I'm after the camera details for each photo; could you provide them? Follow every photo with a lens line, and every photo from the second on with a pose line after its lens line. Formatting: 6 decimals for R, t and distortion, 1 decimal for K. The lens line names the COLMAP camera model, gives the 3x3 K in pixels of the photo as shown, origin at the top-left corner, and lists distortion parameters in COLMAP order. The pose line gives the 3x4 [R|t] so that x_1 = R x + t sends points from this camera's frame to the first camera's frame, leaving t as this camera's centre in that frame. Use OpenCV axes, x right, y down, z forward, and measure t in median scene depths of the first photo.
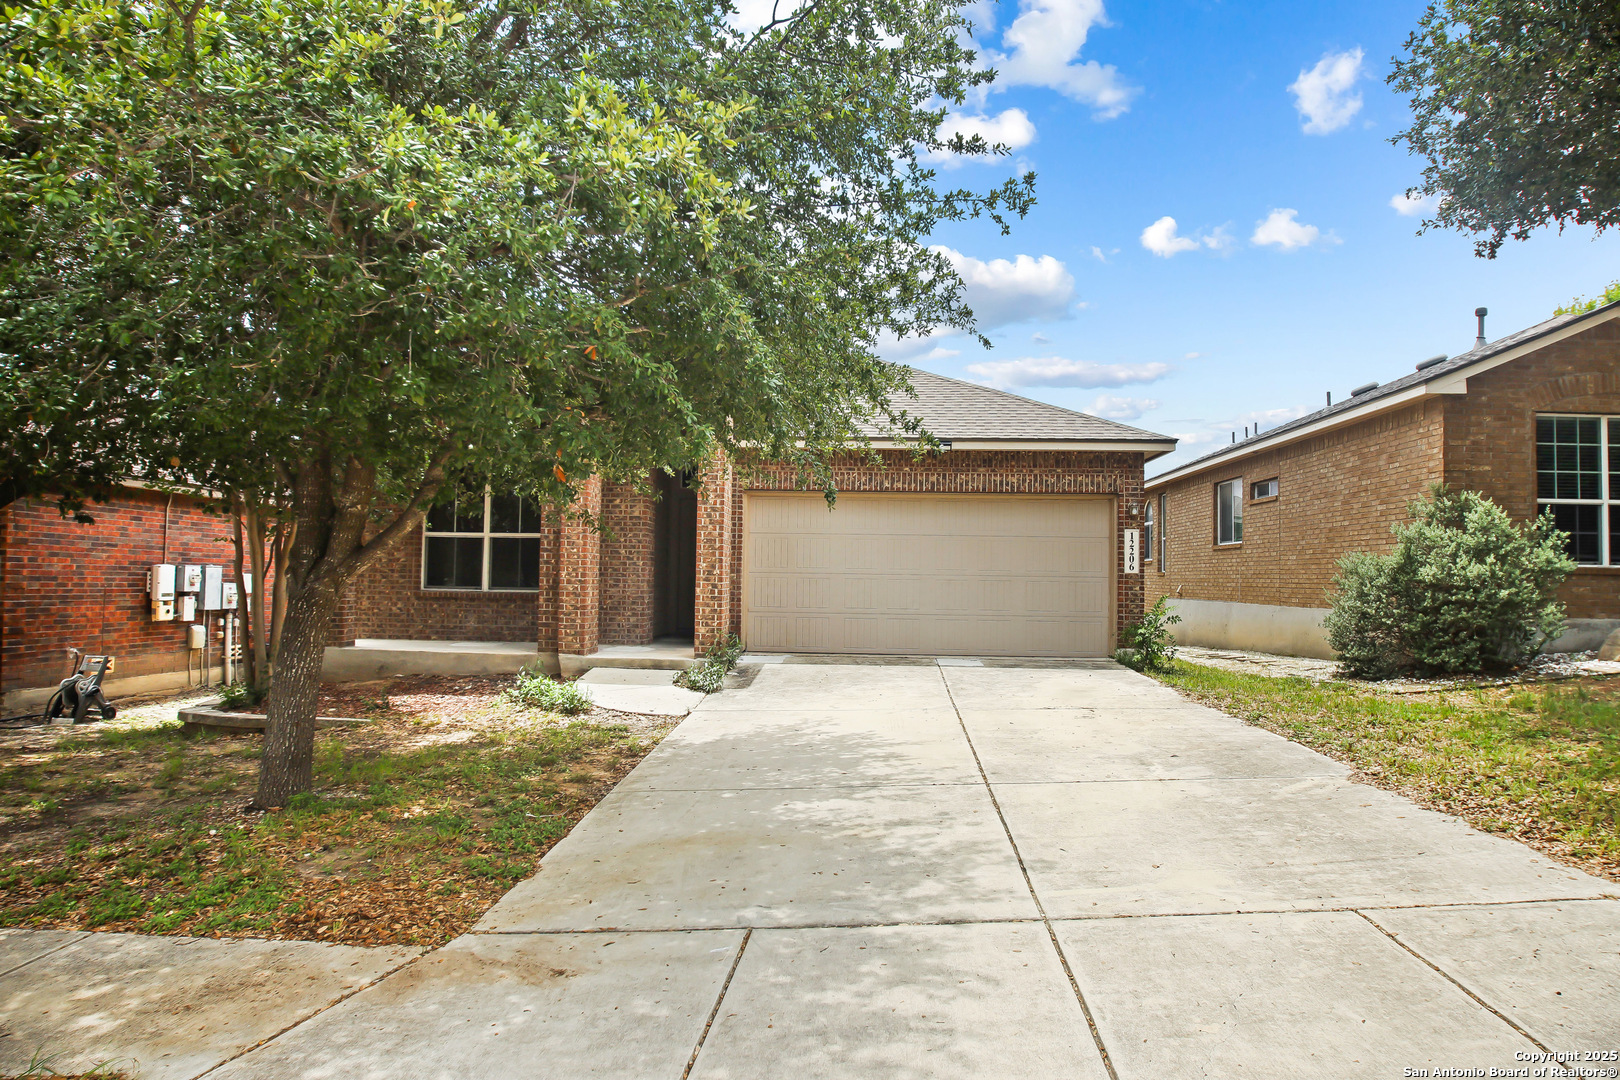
lens RADIAL K [[992.1, 0, 813.4], [0, 992.1, 549.8], [0, 0, 1]] dist [-0.031322, -0.000526]
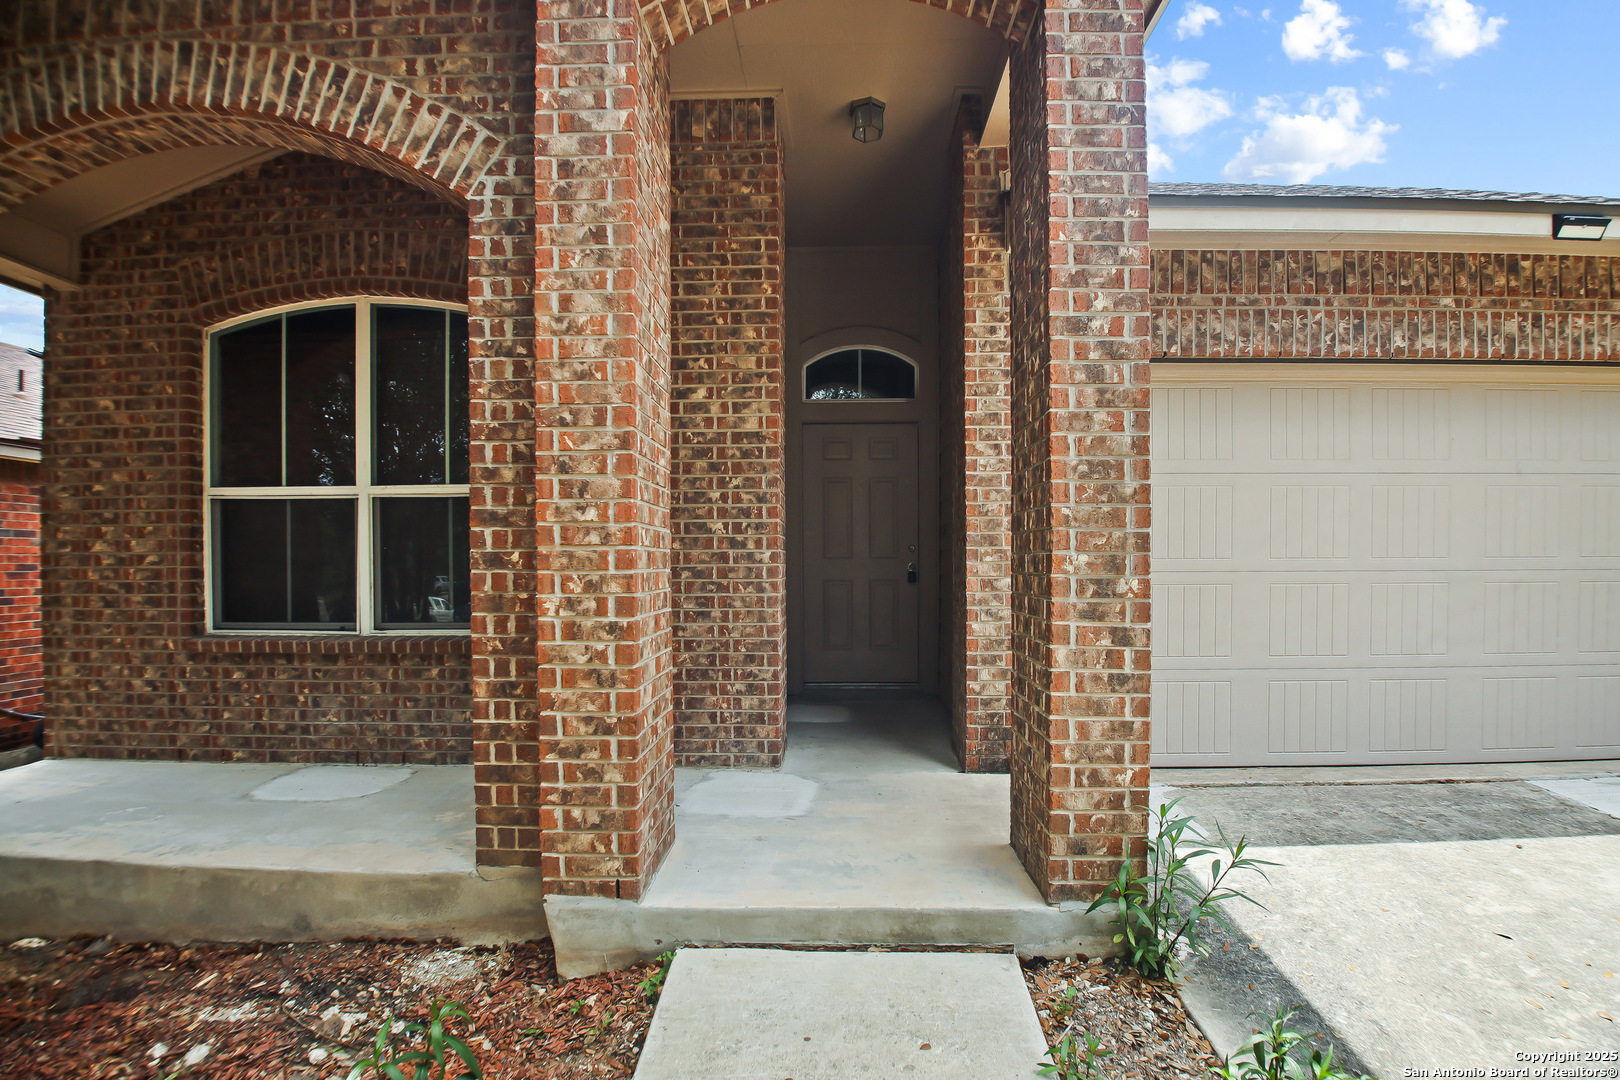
lens RADIAL K [[796.6, 0, 819.0], [0, 796.6, 575.0], [0, 0, 1]] dist [-0.038608, -0.001030]
pose [[0.998942, -0.021253, 0.040771, -0.170242], [0.019271, 0.998642, 0.048396, 0.006883], [-0.041745, -0.047559, 0.997996, 0.707735]]
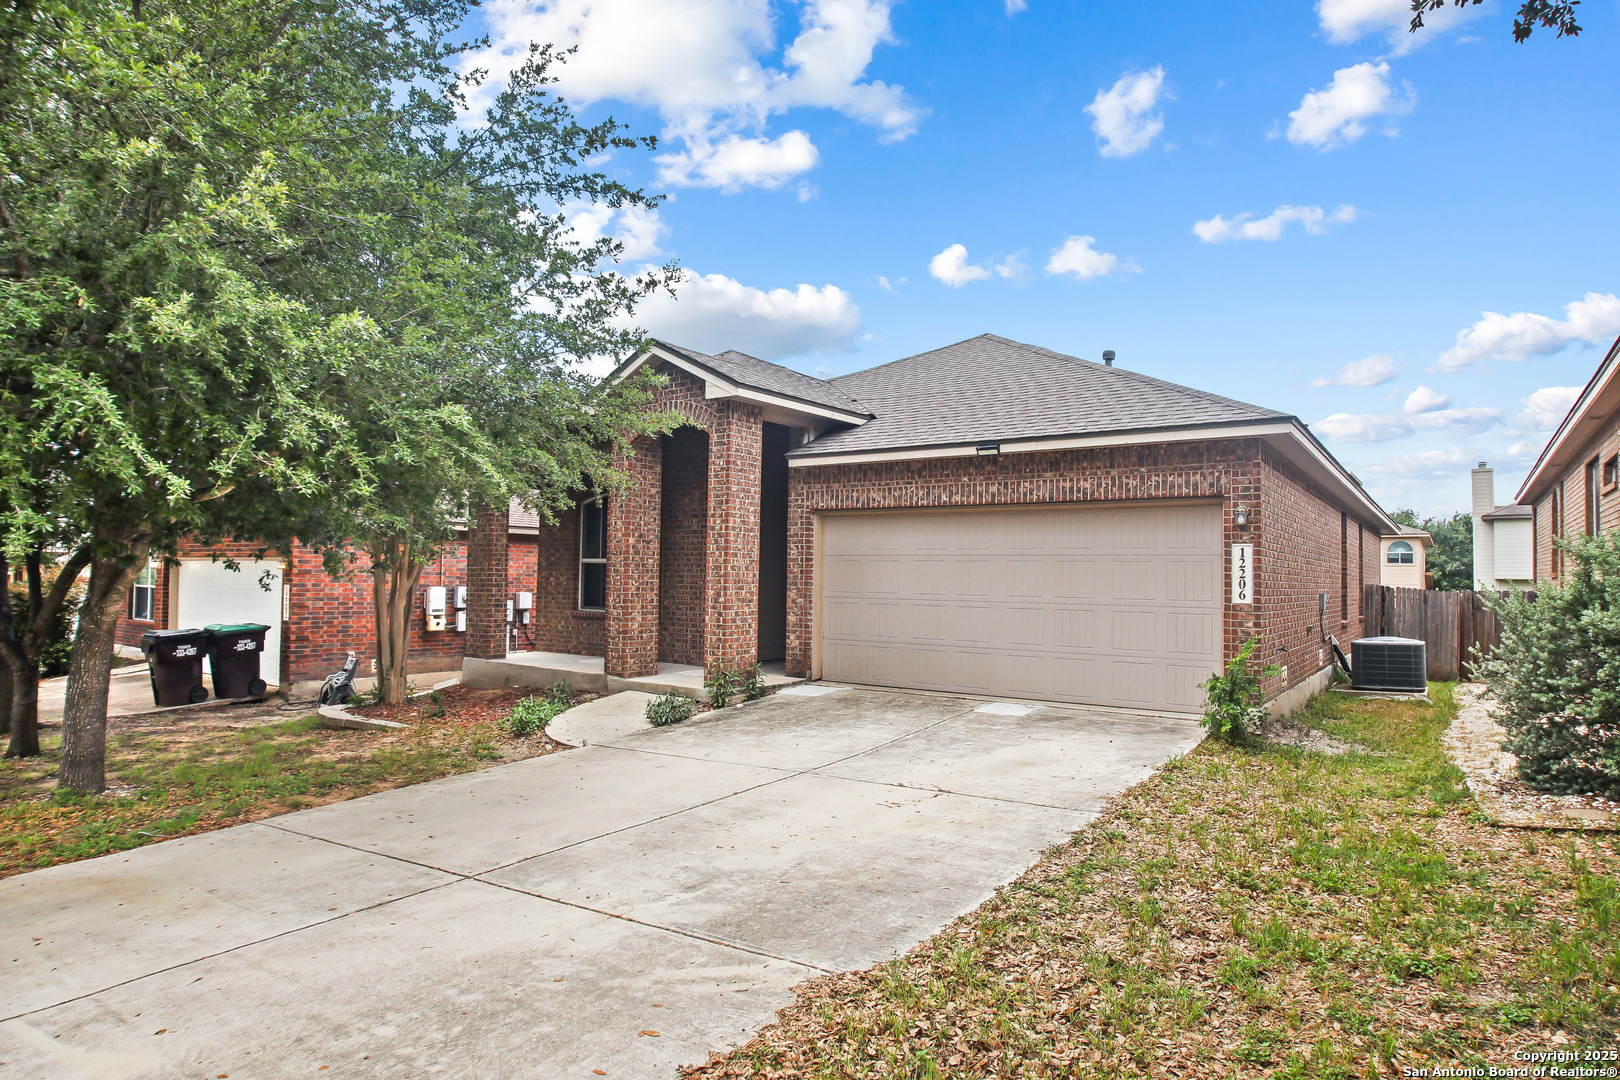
lens RADIAL K [[940.0, 0, 809.4], [0, 940.0, 542.6], [0, 0, 1]] dist [-0.034568, -0.001433]
pose [[0.847548, -0.022082, -0.530259, 0.414691], [0.014981, 0.999731, -0.017687, -0.014190], [0.530507, 0.007046, 0.847651, 0.239470]]
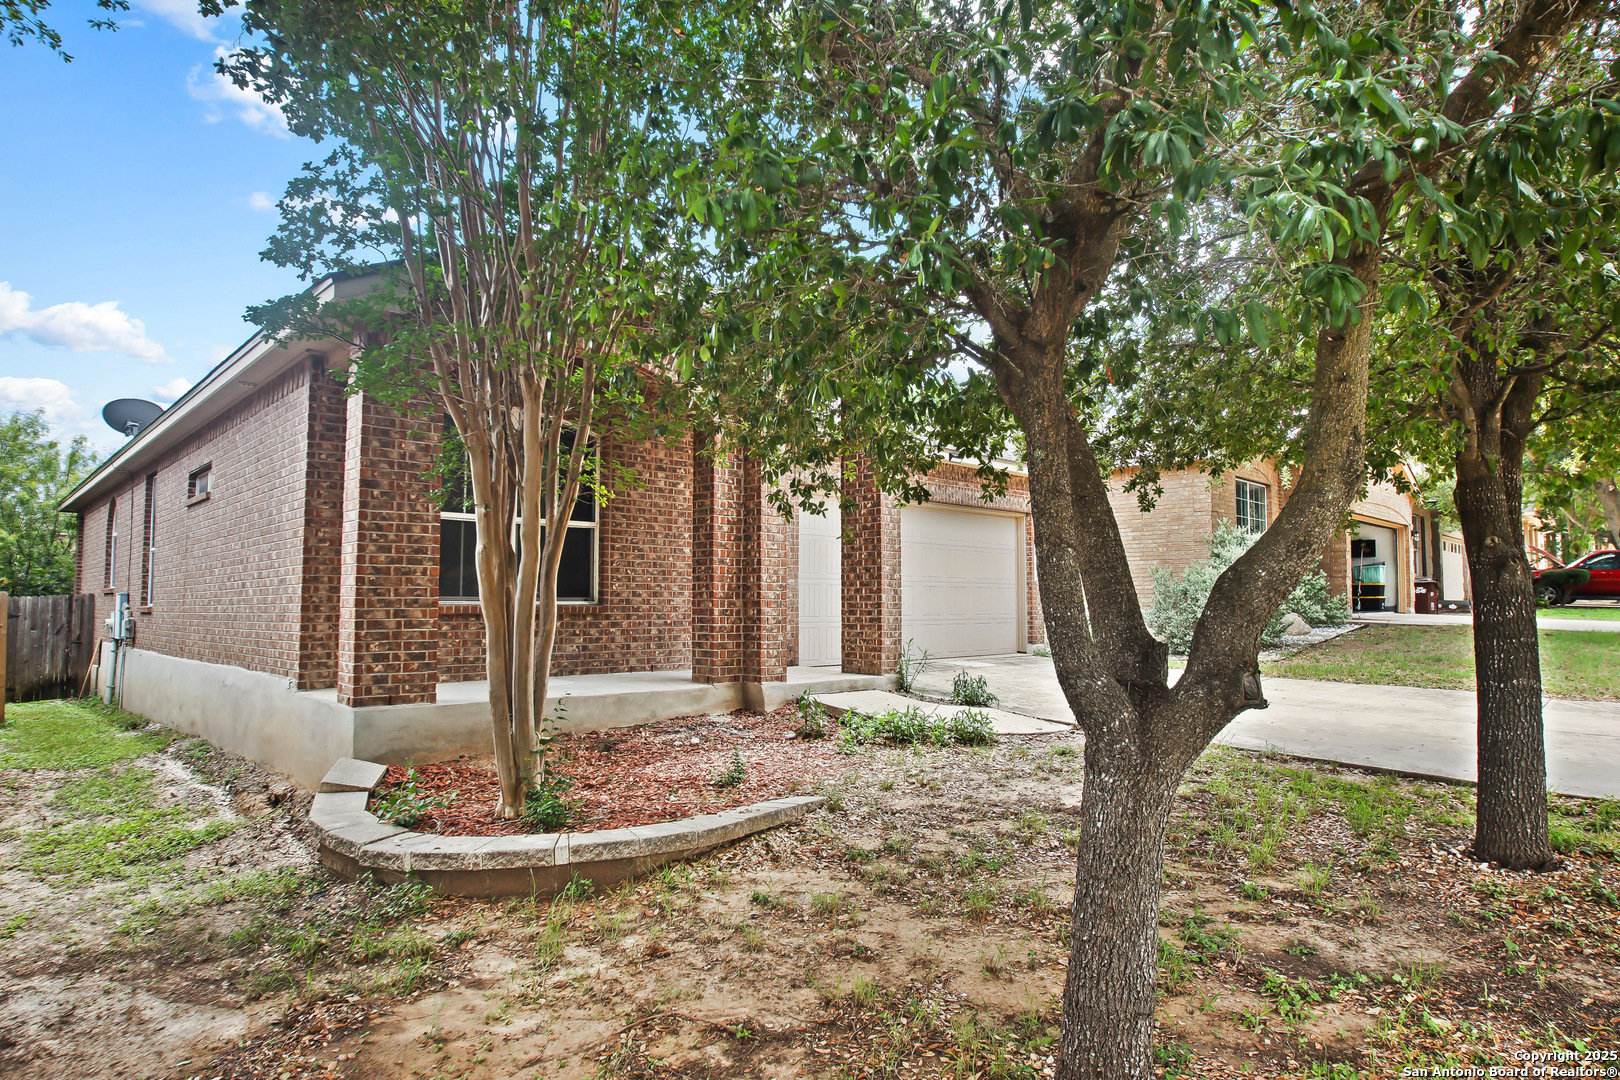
lens RADIAL K [[940.0, 0, 811.6], [0, 940.0, 536.6], [0, 0, 1]] dist [-0.034568, -0.001433]
pose [[0.674587, 0.037620, 0.737236, -0.692172], [-0.015895, 0.999209, -0.036443, 0.016954], [-0.738024, 0.012866, 0.674652, 0.436527]]
